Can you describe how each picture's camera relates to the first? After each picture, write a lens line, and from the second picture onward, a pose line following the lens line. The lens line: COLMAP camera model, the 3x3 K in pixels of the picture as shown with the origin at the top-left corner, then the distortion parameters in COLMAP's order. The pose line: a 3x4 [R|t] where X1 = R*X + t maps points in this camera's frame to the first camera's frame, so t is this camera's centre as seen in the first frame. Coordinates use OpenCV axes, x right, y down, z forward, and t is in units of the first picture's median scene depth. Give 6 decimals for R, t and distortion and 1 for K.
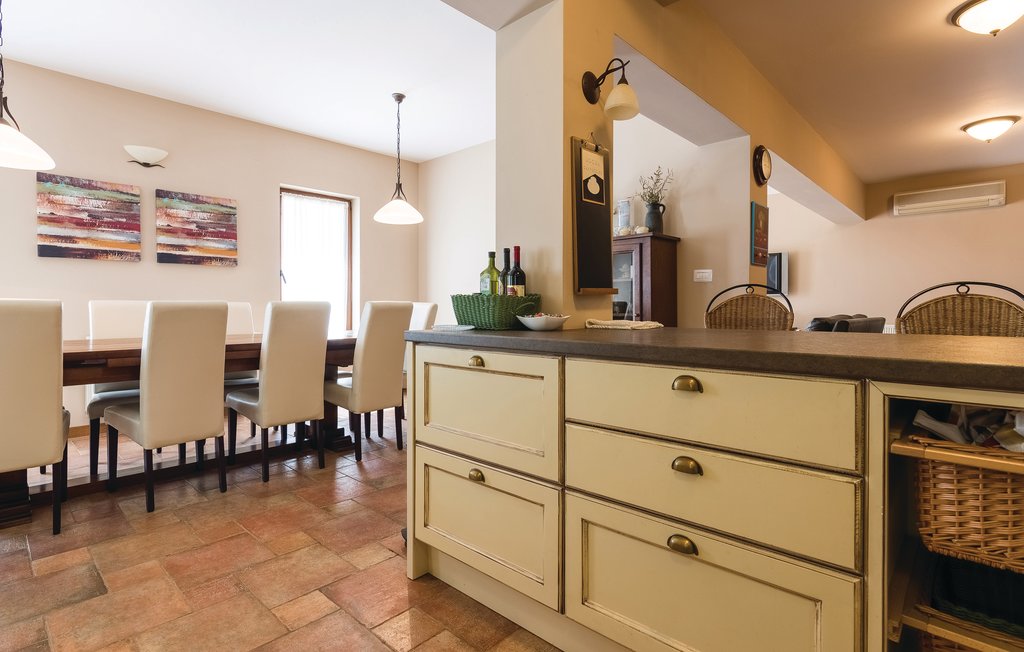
lens RADIAL K [[500.4, 0, 512.1], [0, 500.4, 311.7], [0, 0, 1]] dist [-0.003226, 0.000056]
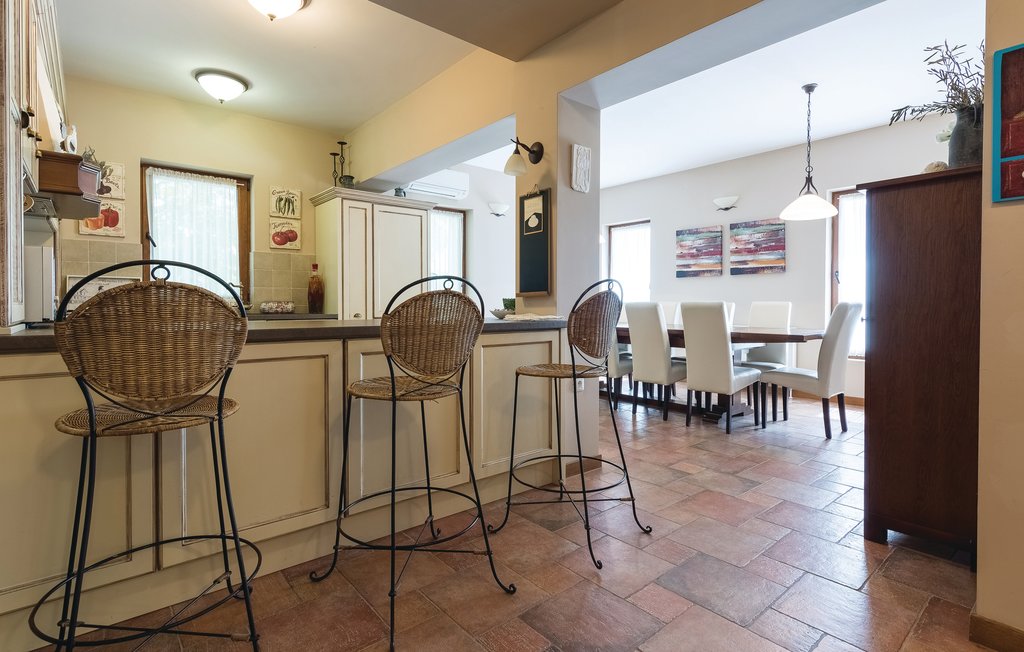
lens RADIAL K [[500.4, 0, 513.7], [0, 500.4, 315.9], [0, 0, 1]] dist [-0.003226, 0.000056]
pose [[-0.111861, 0.020303, -0.993516, 0.810506], [-0.013140, 0.999674, 0.021908, -0.004347], [0.993637, 0.015505, -0.111558, 0.556799]]
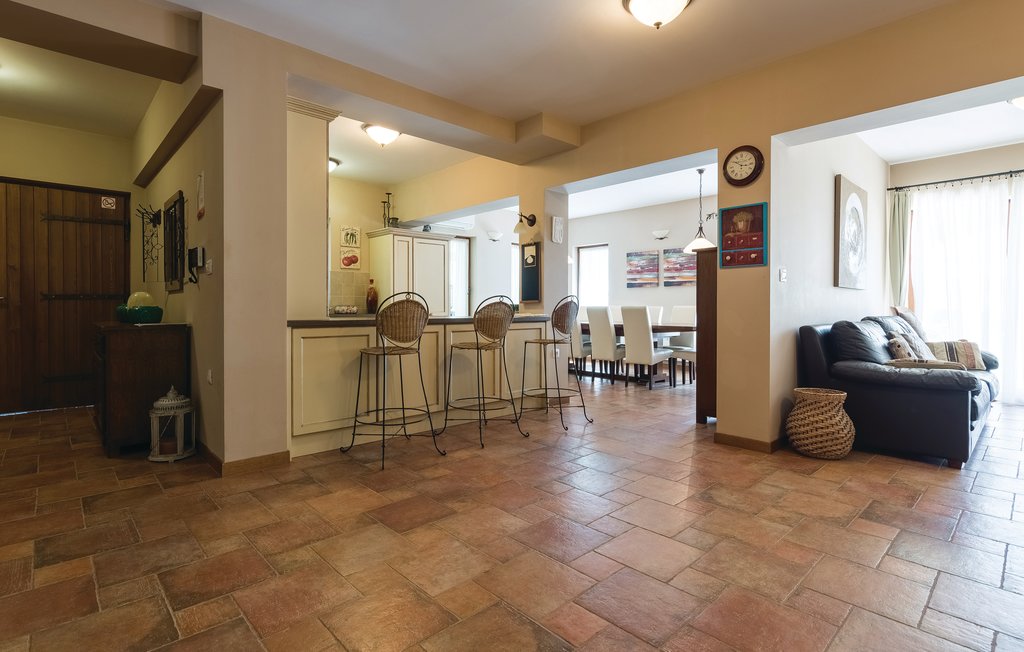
lens RADIAL K [[500.4, 0, 511.4], [0, 500.4, 310.6], [0, 0, 1]] dist [-0.003226, 0.000056]
pose [[-0.065251, 0.003183, -0.997864, 1.346475], [-0.013576, 0.999900, 0.004077, -0.002654], [0.997777, 0.013814, -0.065201, 0.538976]]
